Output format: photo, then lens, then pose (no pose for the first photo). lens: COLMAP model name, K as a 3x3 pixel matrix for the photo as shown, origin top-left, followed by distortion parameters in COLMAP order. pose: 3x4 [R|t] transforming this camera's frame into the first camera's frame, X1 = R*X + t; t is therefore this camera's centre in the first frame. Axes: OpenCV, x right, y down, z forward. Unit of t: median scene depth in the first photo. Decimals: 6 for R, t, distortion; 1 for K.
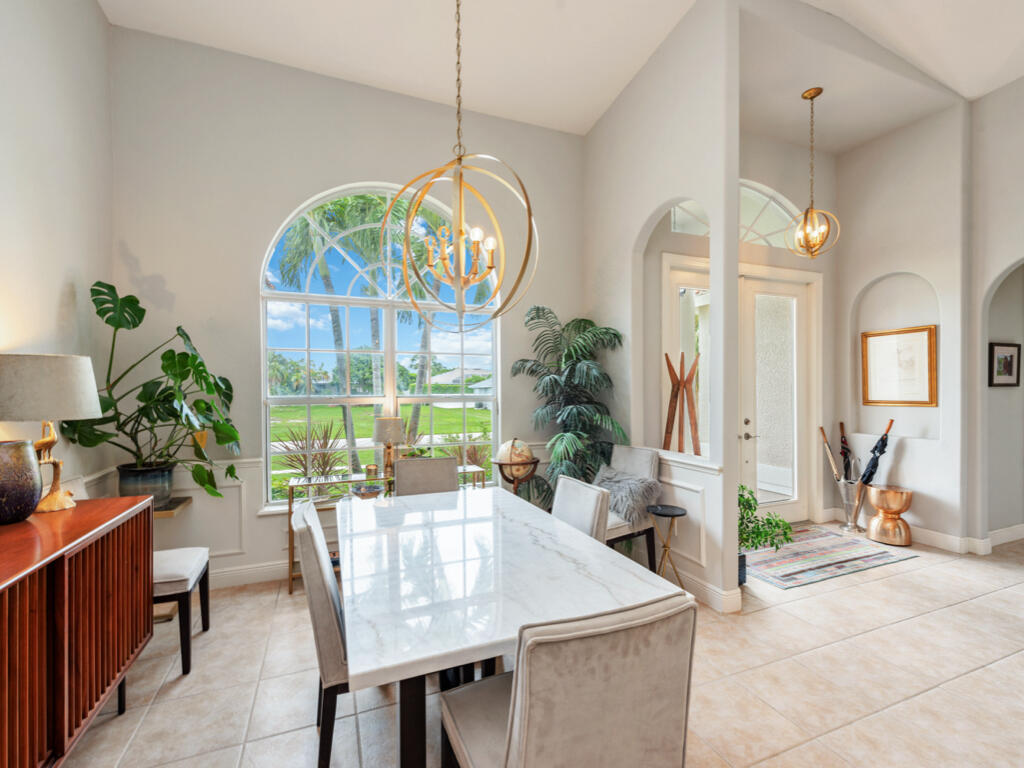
lens RADIAL K [[444.9, 0, 516.0], [0, 444.9, 387.0], [0, 0, 1]] dist [0.002472, 0.000127]
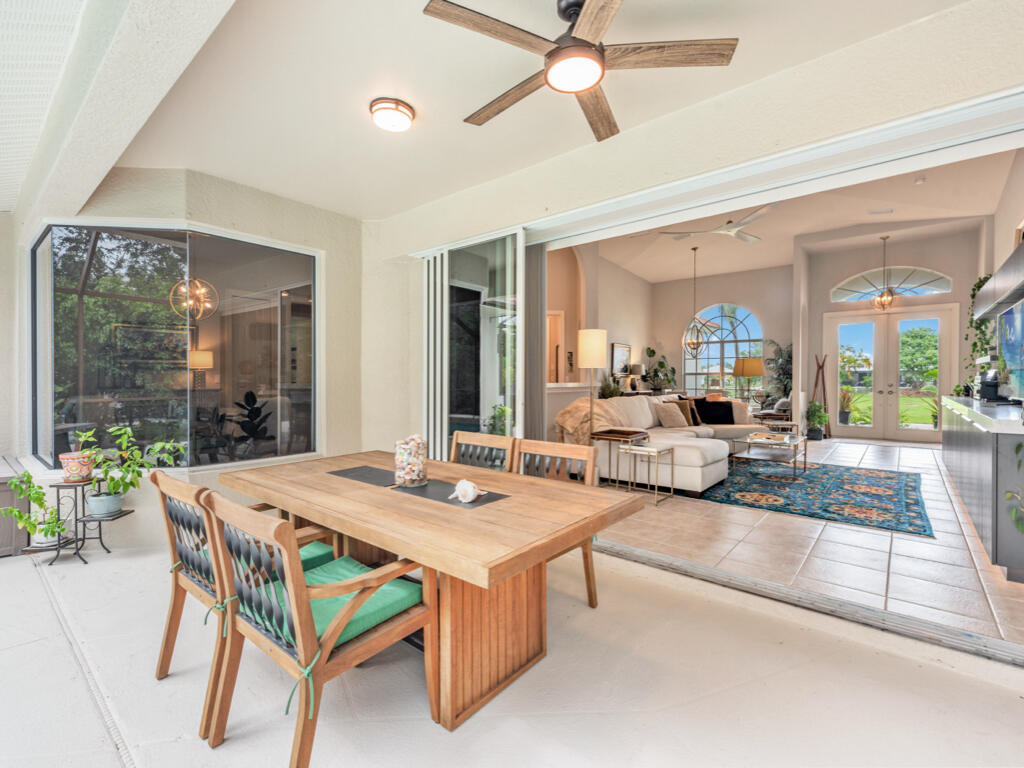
lens RADIAL K [[459.1, 0, 514.9], [0, 459.1, 380.8], [0, 0, 1]] dist [0.001181, -0.000174]
pose [[0.439955, 0.012977, -0.897926, 1.900870], [0.004031, 0.999857, 0.016425, 0.021145], [0.898011, -0.010846, 0.439840, -1.622185]]
